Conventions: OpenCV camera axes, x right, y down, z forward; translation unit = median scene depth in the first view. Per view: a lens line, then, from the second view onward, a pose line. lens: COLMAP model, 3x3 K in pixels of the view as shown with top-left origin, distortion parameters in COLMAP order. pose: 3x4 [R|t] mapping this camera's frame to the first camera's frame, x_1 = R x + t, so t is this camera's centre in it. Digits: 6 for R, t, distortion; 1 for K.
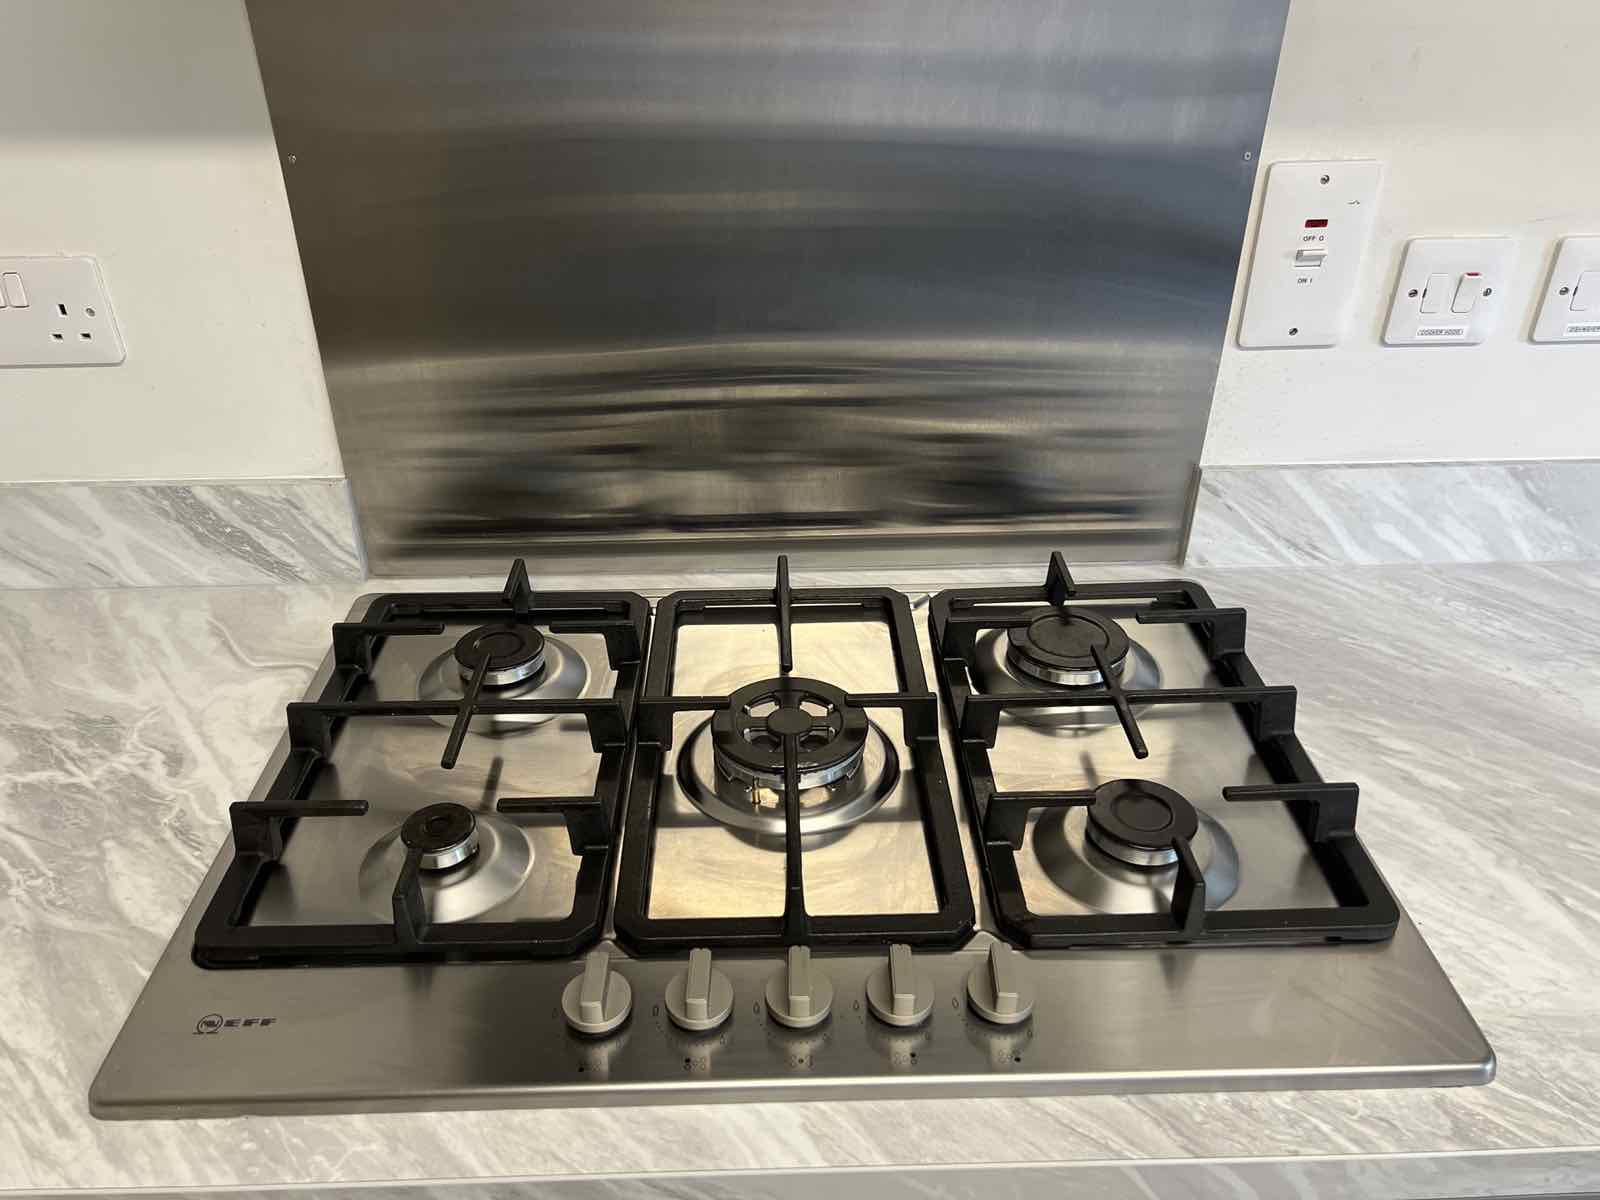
lens RADIAL K [[1194.1, 0, 778.6], [0, 1194.1, 594.9], [0, 0, 1]] dist [0.013228, -0.001965]
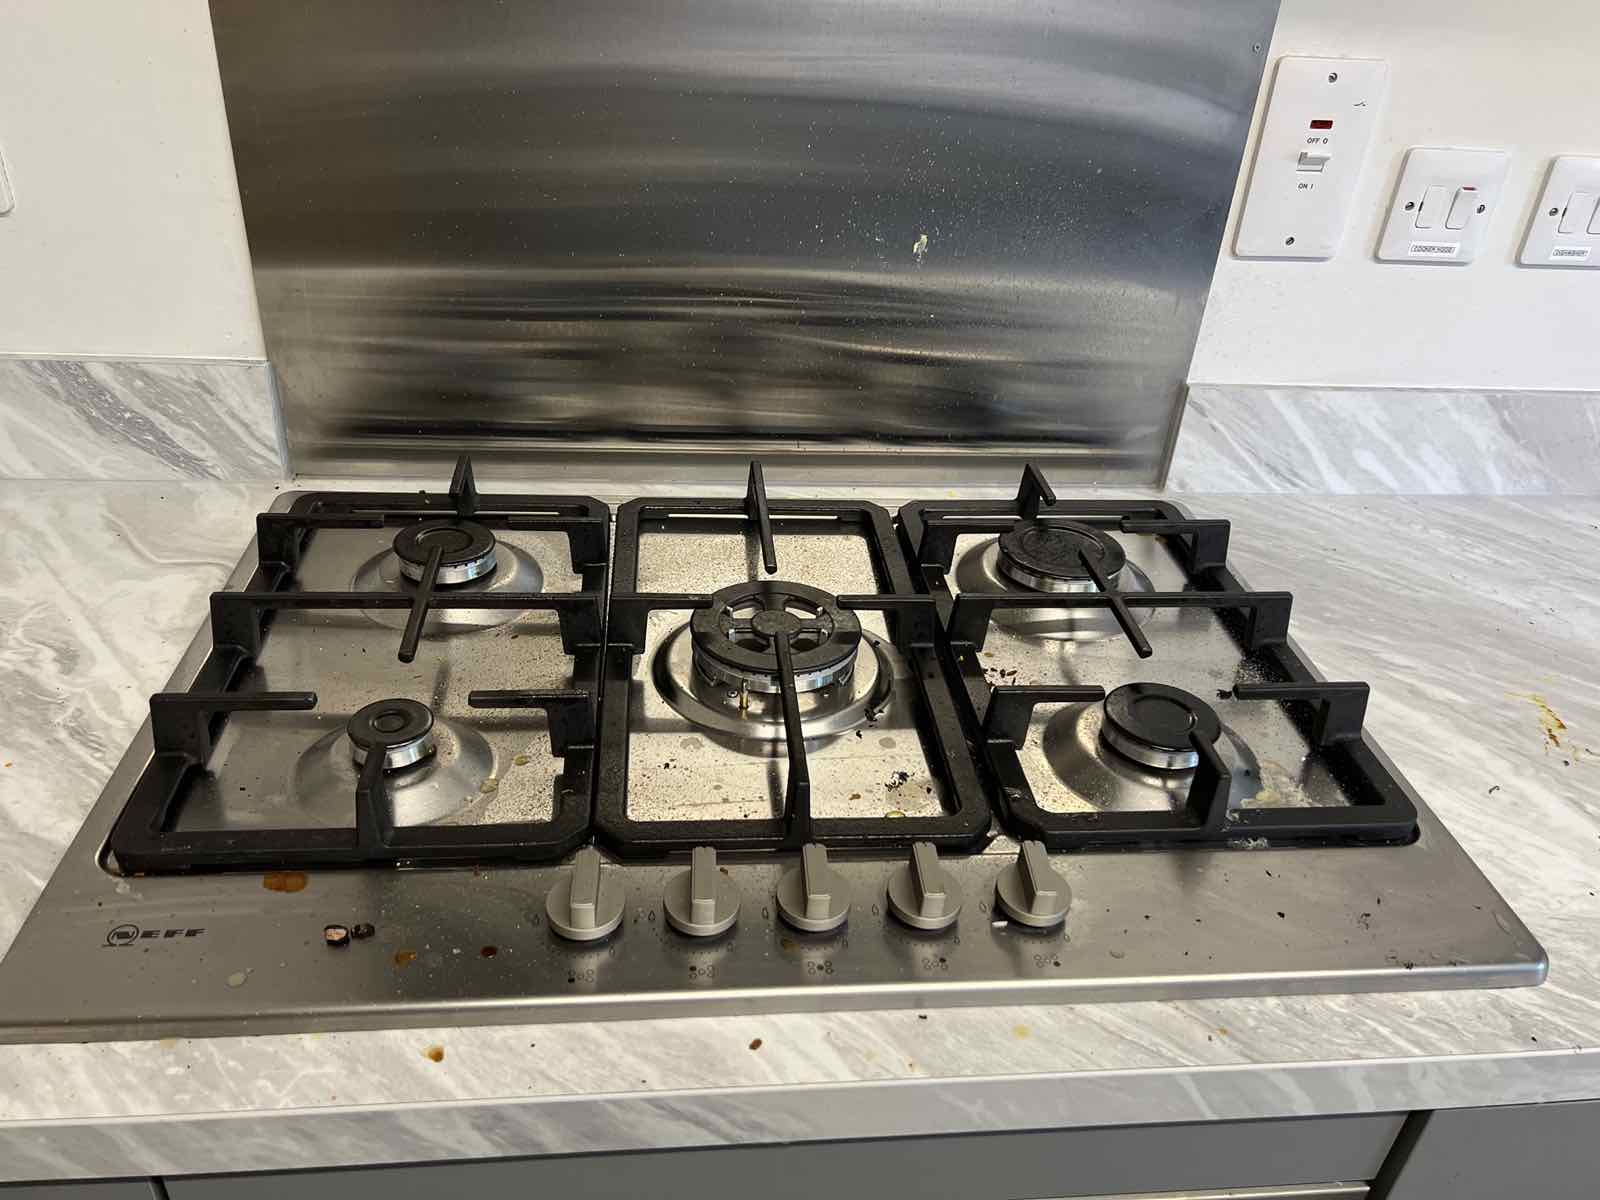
lens RADIAL K [[1194.1, 0, 778.6], [0, 1194.1, 594.9], [0, 0, 1]] dist [0.013228, -0.001965]
pose [[0.995163, 0.019734, 0.096233, -0.081641], [-0.019775, 0.999804, -0.000521, 0.088859], [-0.096224, -0.001385, 0.995359, 0.092155]]
